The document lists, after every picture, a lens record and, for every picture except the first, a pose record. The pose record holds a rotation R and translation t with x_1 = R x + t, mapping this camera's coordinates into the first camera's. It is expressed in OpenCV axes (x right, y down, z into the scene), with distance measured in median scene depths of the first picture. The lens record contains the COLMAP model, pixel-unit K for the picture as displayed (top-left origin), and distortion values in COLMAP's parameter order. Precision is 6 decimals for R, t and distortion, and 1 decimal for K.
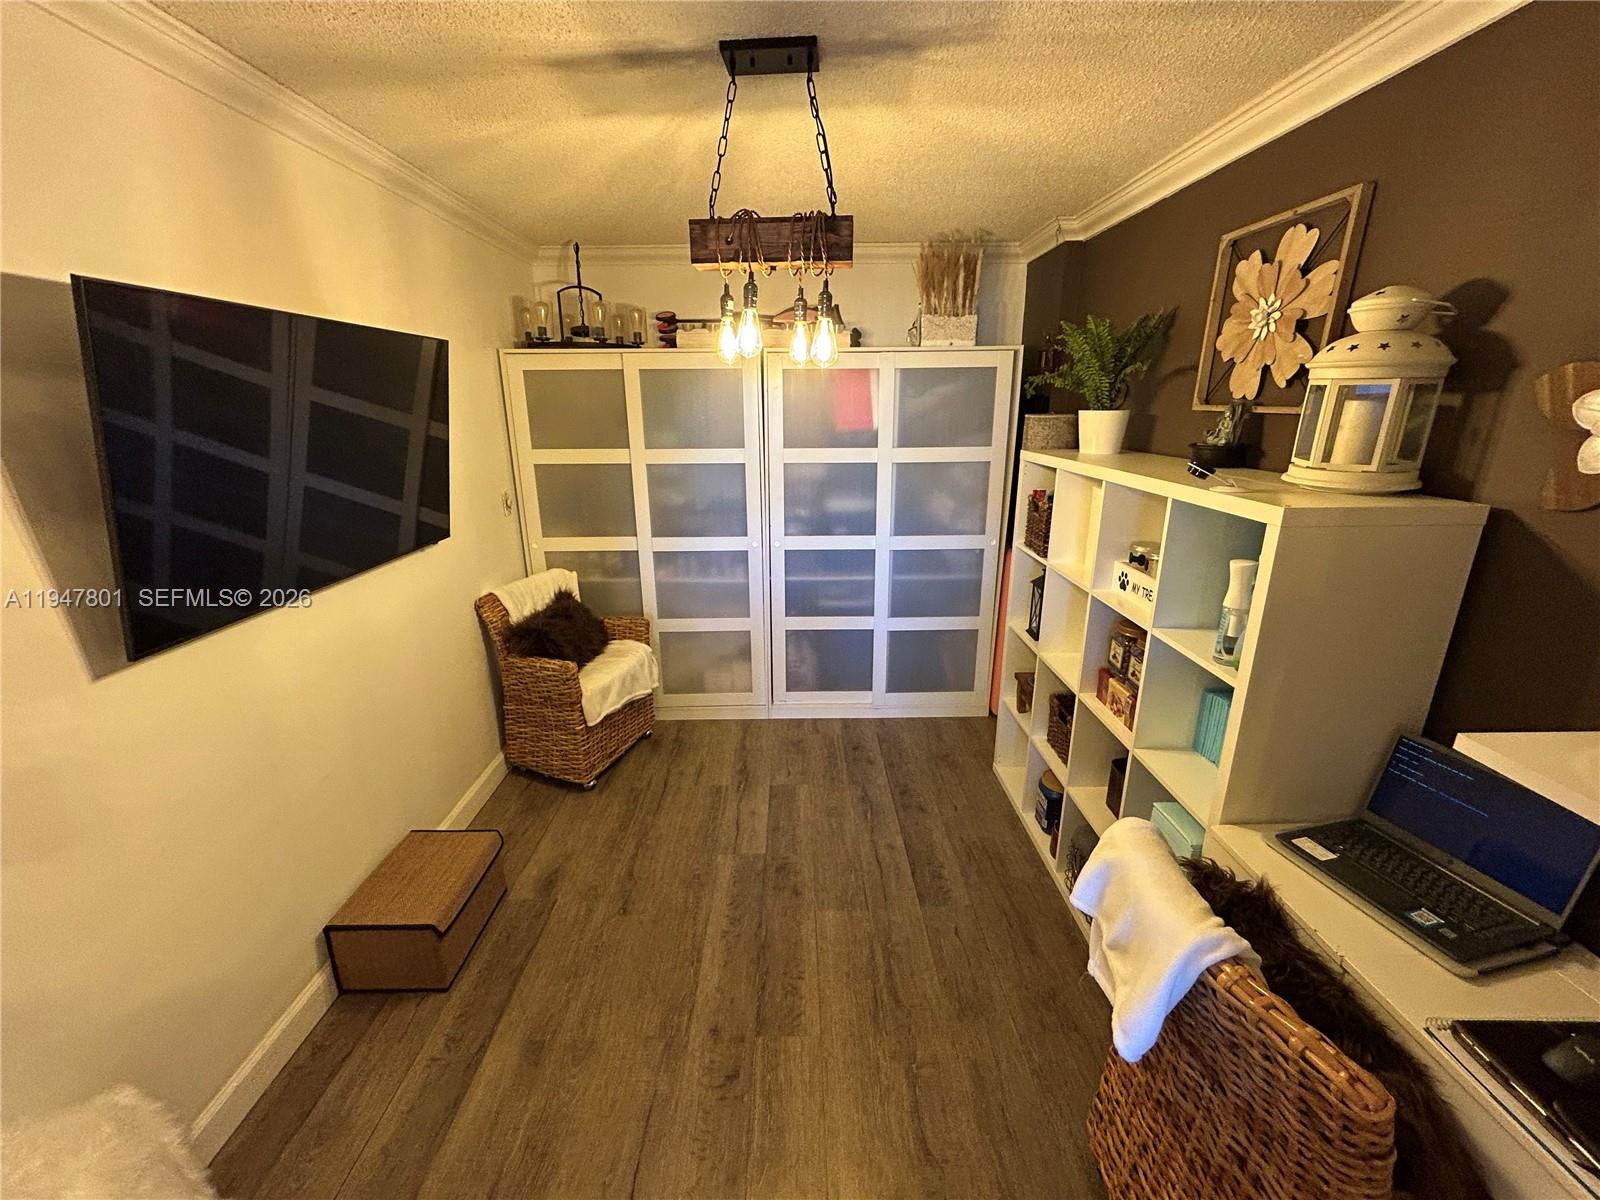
lens RADIAL K [[649.7, 0, 797.0], [0, 649.7, 600.1], [0, 0, 1]] dist [-0.005059, 0.001145]
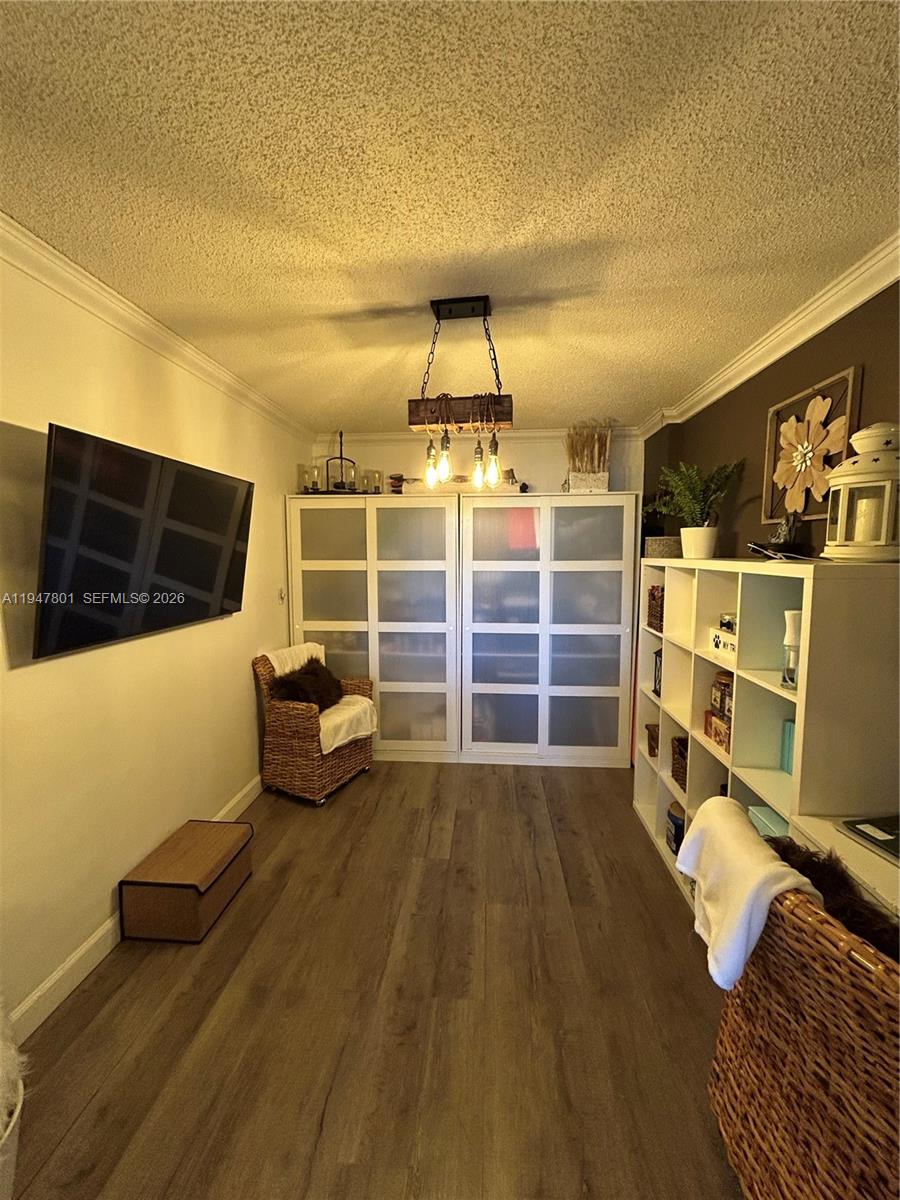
lens RADIAL K [[487.2, 0, 449.0], [0, 487.2, 599.8], [0, 0, 1]] dist [-0.005059, 0.001145]
pose [[0.996140, 0.014302, -0.086608, 0.036731], [-0.031198, 0.979905, -0.197010, 0.106405], [0.082050, 0.198951, 0.976569, -0.052063]]
